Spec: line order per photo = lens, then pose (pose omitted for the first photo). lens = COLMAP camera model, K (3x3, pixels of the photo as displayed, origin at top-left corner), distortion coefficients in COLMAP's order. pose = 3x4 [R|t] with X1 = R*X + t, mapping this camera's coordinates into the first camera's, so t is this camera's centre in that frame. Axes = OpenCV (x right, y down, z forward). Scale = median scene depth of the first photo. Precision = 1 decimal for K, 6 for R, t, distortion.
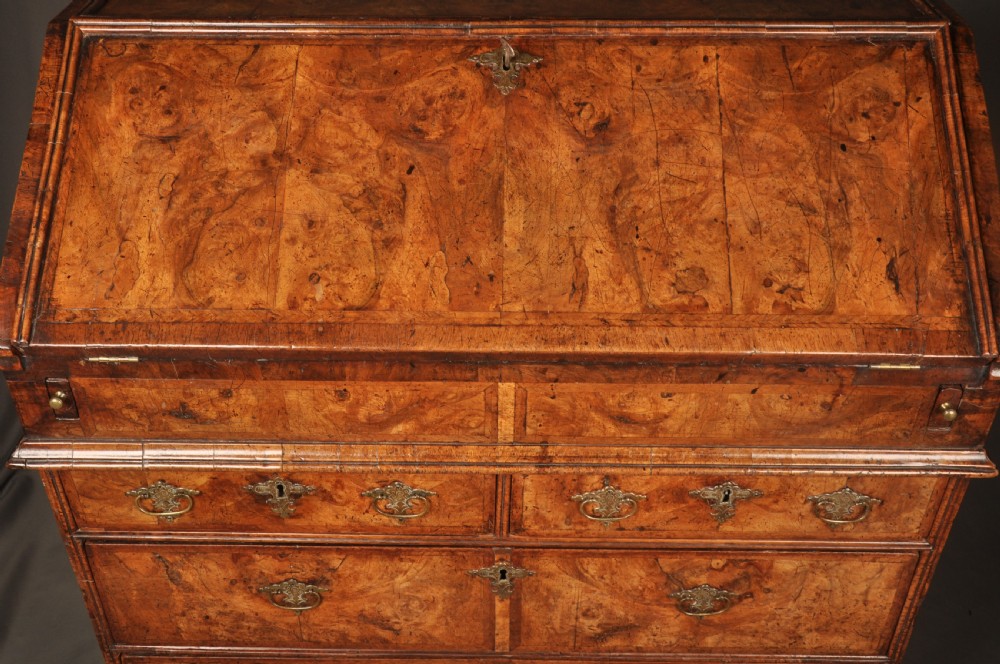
lens RADIAL K [[1044.9, 0, 507.3], [0, 1044.9, 355.6], [0, 0, 1]] dist [-0.062356, 0.000000]
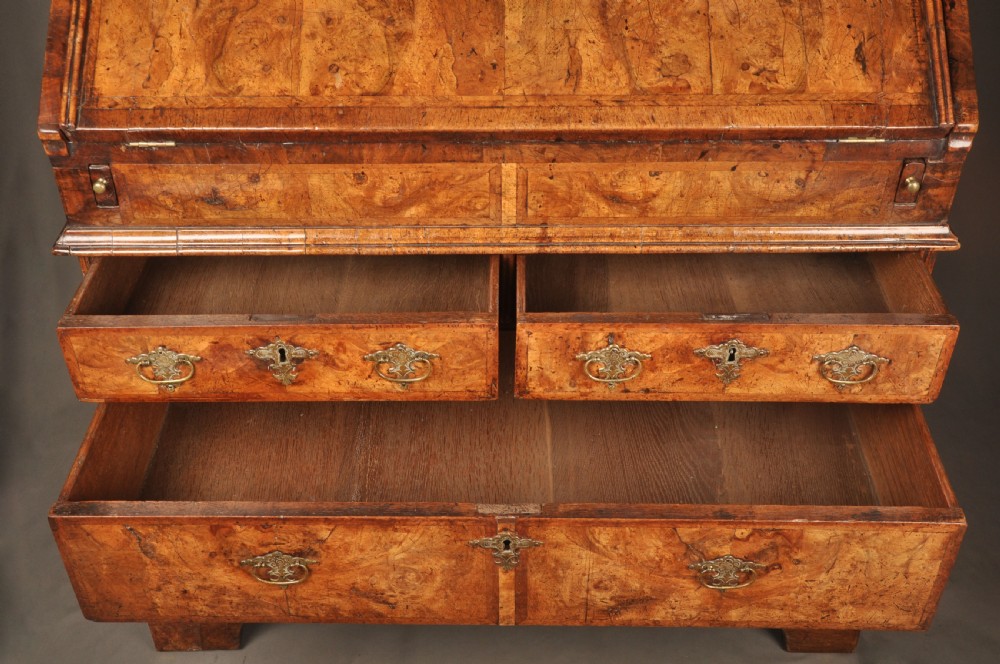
lens RADIAL K [[1156.8, 0, 503.3], [0, 1156.8, 365.5], [0, 0, 1]] dist [0.015619, 0.000000]
pose [[0.999902, -0.013091, -0.004968, -0.003403], [0.013290, 0.999012, 0.042406, 0.188222], [0.004408, -0.042468, 0.999088, -0.235767]]
